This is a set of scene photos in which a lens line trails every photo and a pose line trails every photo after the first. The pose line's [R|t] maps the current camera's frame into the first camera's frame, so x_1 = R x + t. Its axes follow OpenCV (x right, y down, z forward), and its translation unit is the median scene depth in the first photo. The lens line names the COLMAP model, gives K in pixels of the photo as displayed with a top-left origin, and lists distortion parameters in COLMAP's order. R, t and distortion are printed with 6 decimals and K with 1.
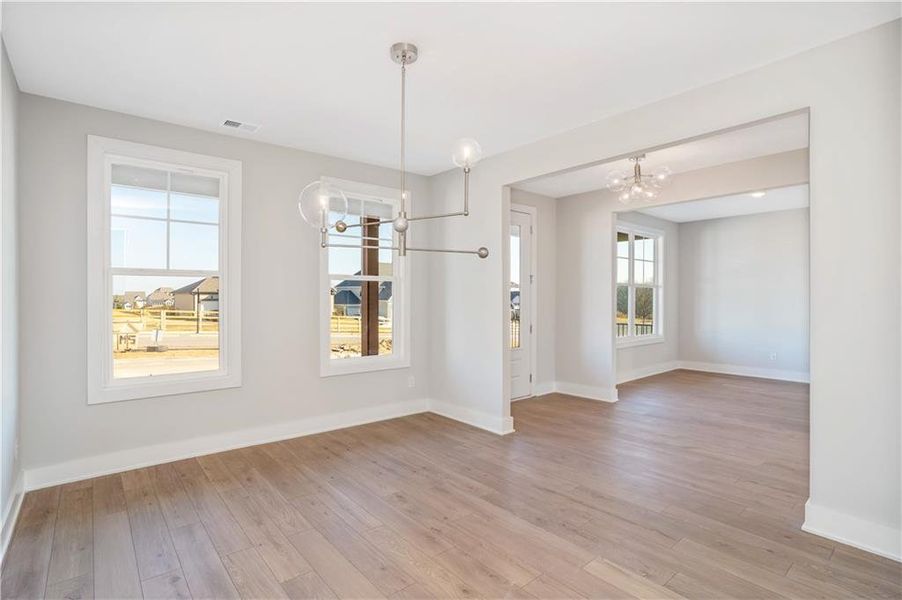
lens RADIAL K [[437.9, 0, 451.0], [0, 437.9, 300.0], [0, 0, 1]] dist [-0.026534, -0.000013]
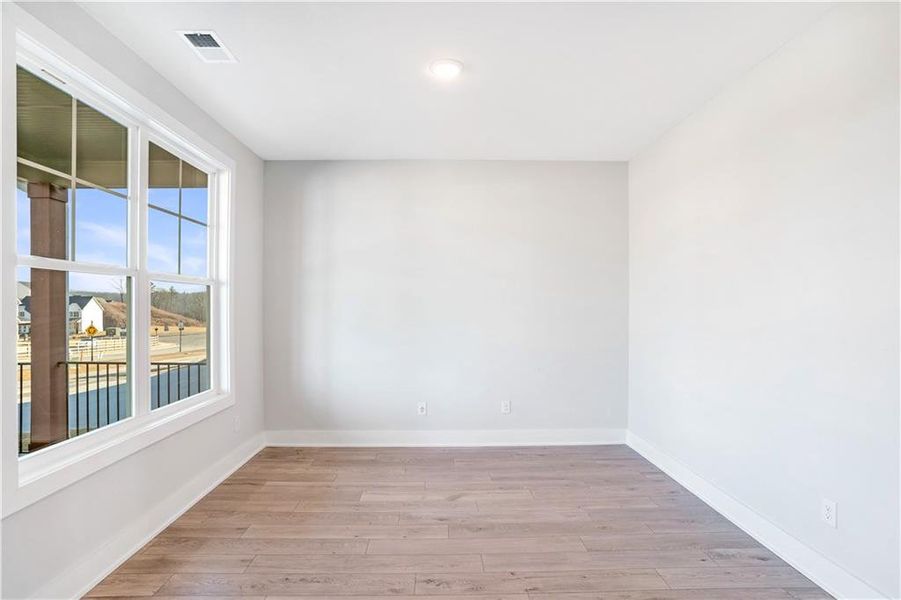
lens RADIAL K [[441.2, 0, 440.6], [0, 441.2, 300.0], [0, 0, 1]] dist [-0.054838, 0.021105]
pose [[0.639649, 0.009005, 0.768614, 0.276581], [0.005925, 0.999844, -0.016645, -0.005224], [-0.768644, 0.015201, 0.639496, 0.539421]]
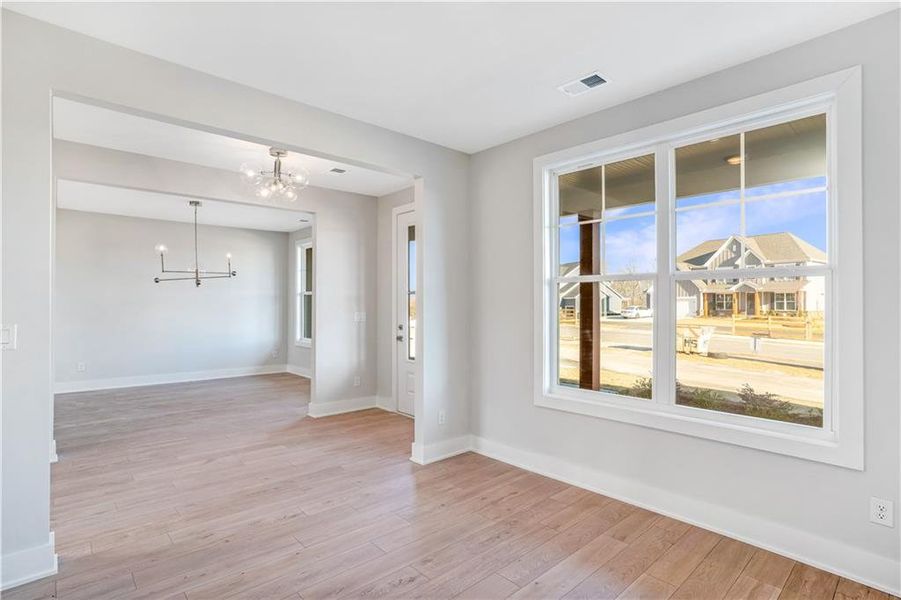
lens RADIAL K [[441.2, 0, 440.6], [0, 441.2, 300.0], [0, 0, 1]] dist [-0.054838, 0.021105]
pose [[0.033822, -0.007800, -0.999397, 0.754108], [-0.009414, 0.999923, -0.008123, -0.007046], [0.999384, 0.009683, 0.033746, 0.727609]]
